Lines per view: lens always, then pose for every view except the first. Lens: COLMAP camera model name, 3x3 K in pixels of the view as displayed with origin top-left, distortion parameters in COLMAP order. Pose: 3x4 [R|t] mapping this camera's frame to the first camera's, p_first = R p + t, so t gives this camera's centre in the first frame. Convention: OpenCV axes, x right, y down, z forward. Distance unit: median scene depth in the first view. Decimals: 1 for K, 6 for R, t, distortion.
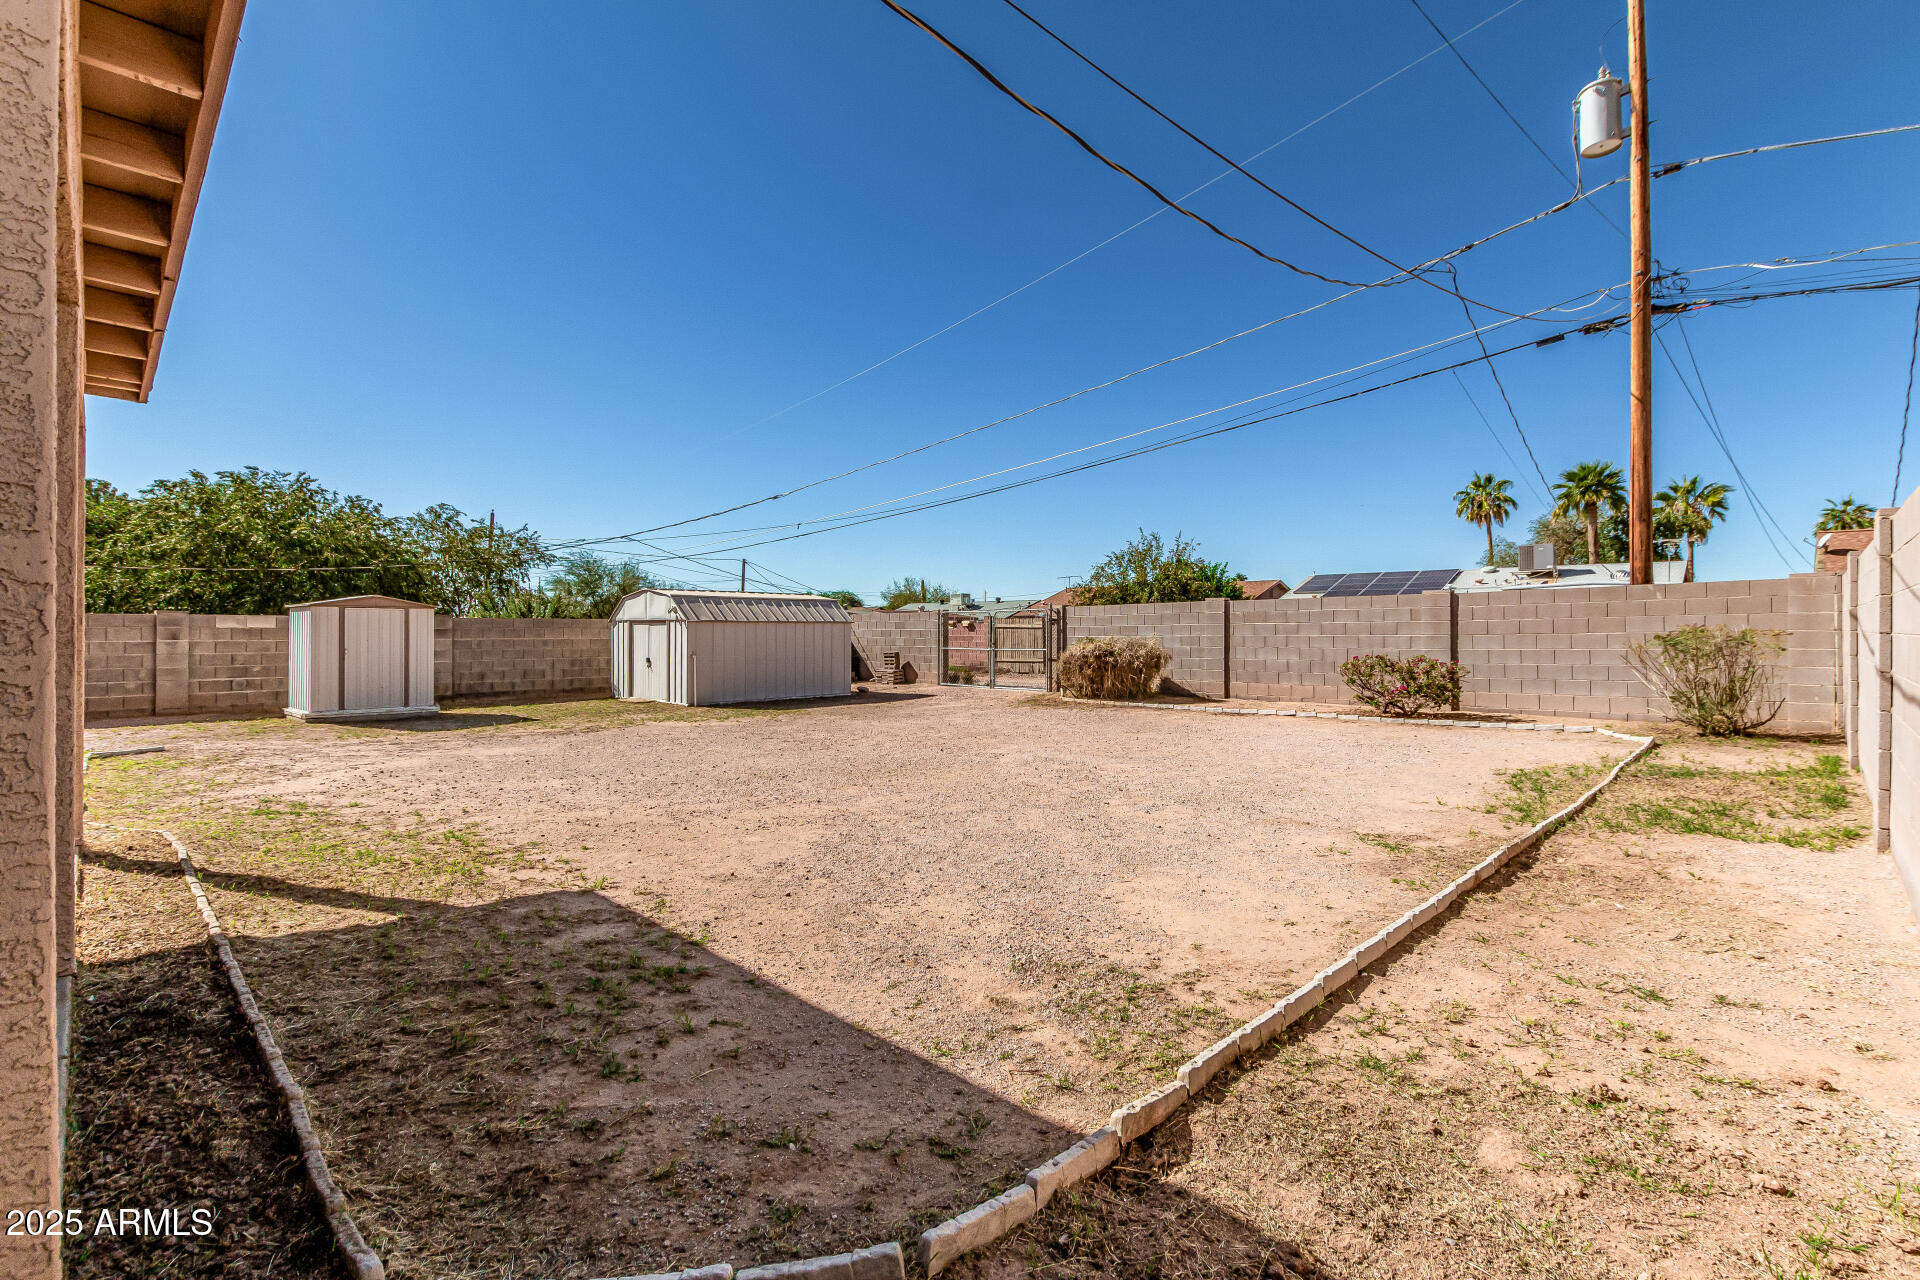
lens RADIAL K [[876.4, 0, 960.2], [0, 876.4, 634.6], [0, 0, 1]] dist [-0.001362, -0.000423]
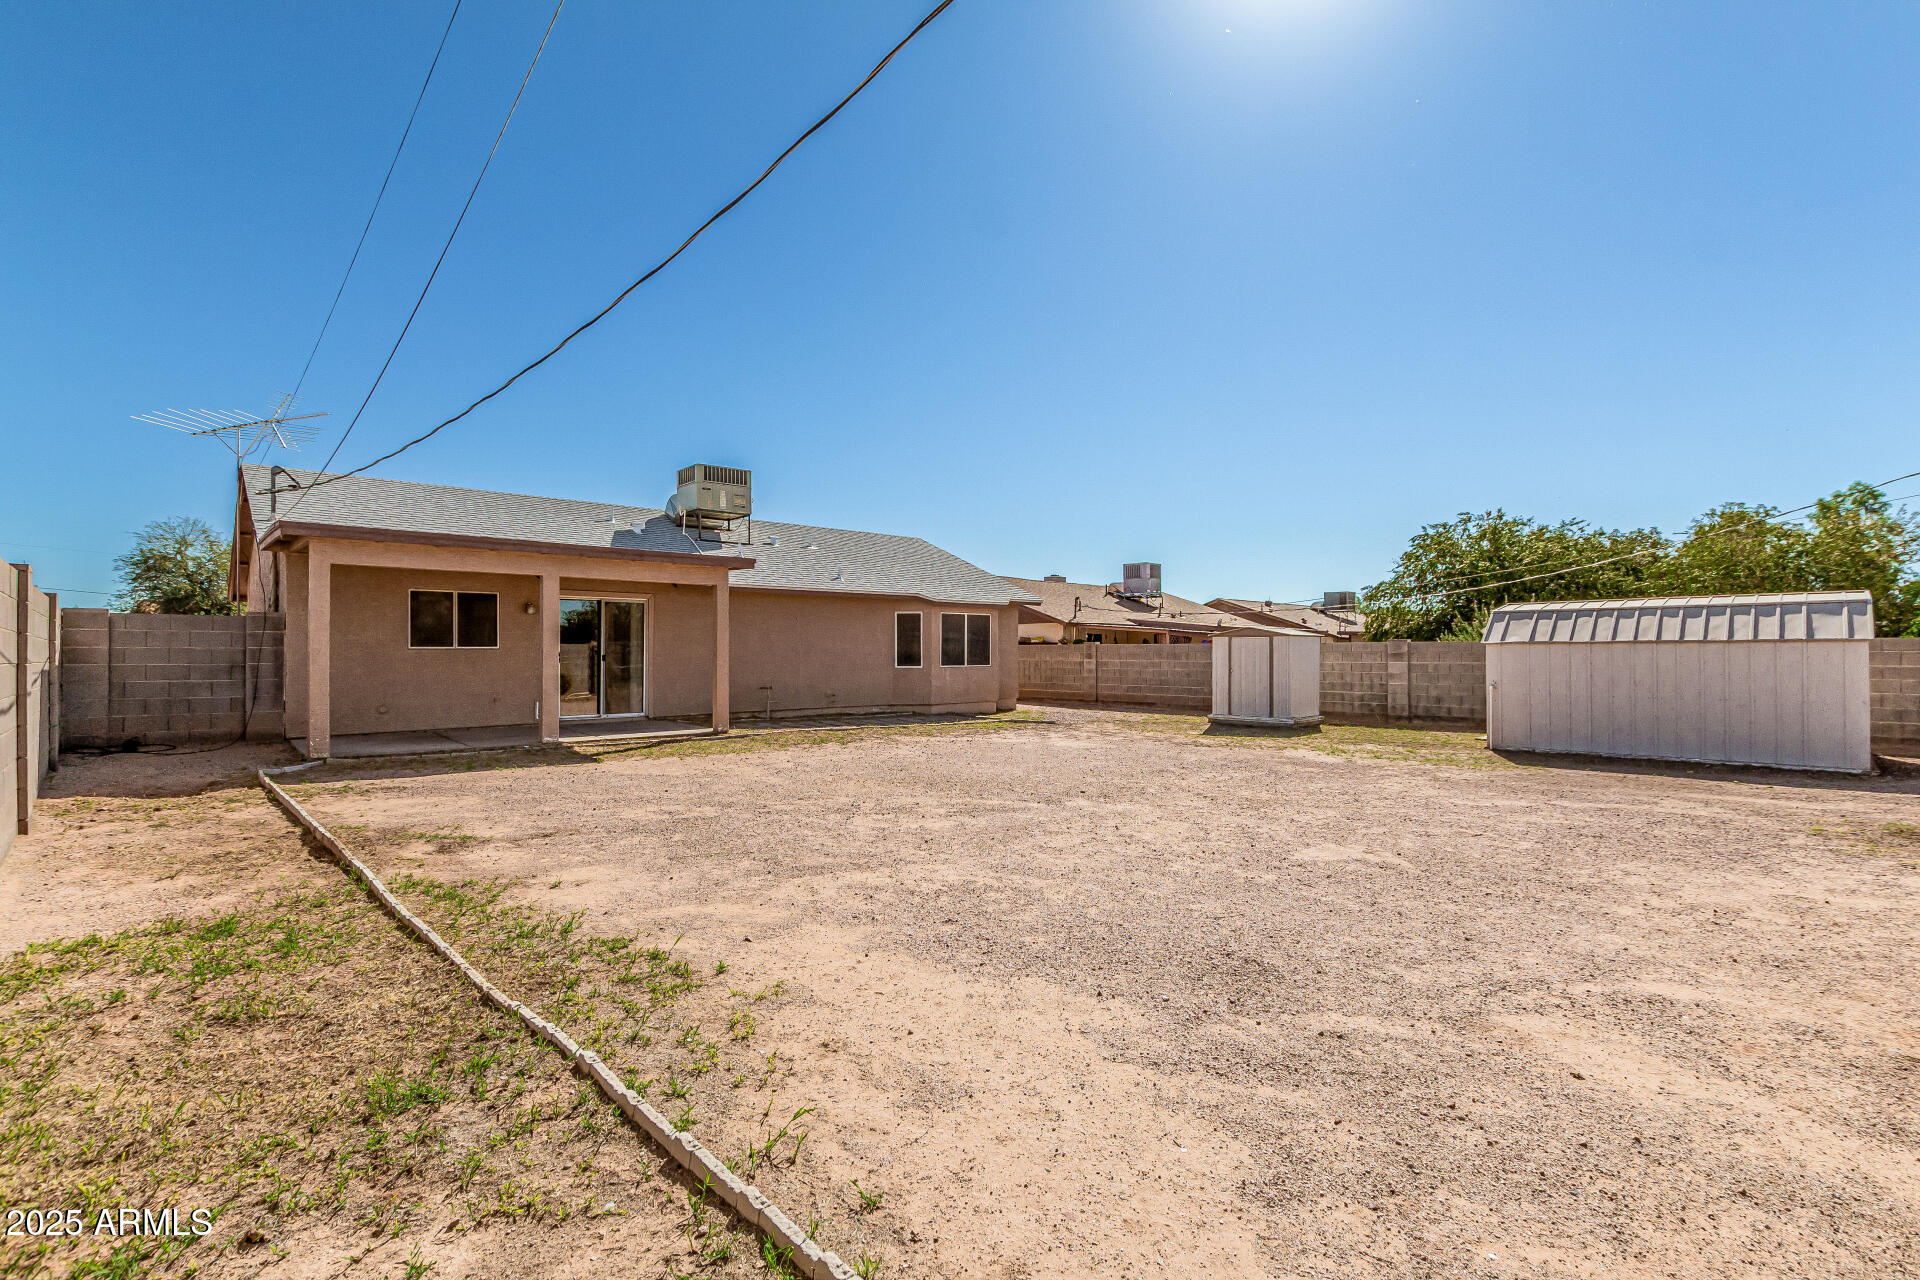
lens RADIAL K [[876.4, 0, 960.3], [0, 876.4, 645.9], [0, 0, 1]] dist [-0.001362, -0.000423]
pose [[-0.073660, -0.011068, -0.997222, 0.494564], [-0.000467, 0.999939, -0.011064, -0.002552], [0.997283, -0.000350, -0.073661, 0.538039]]
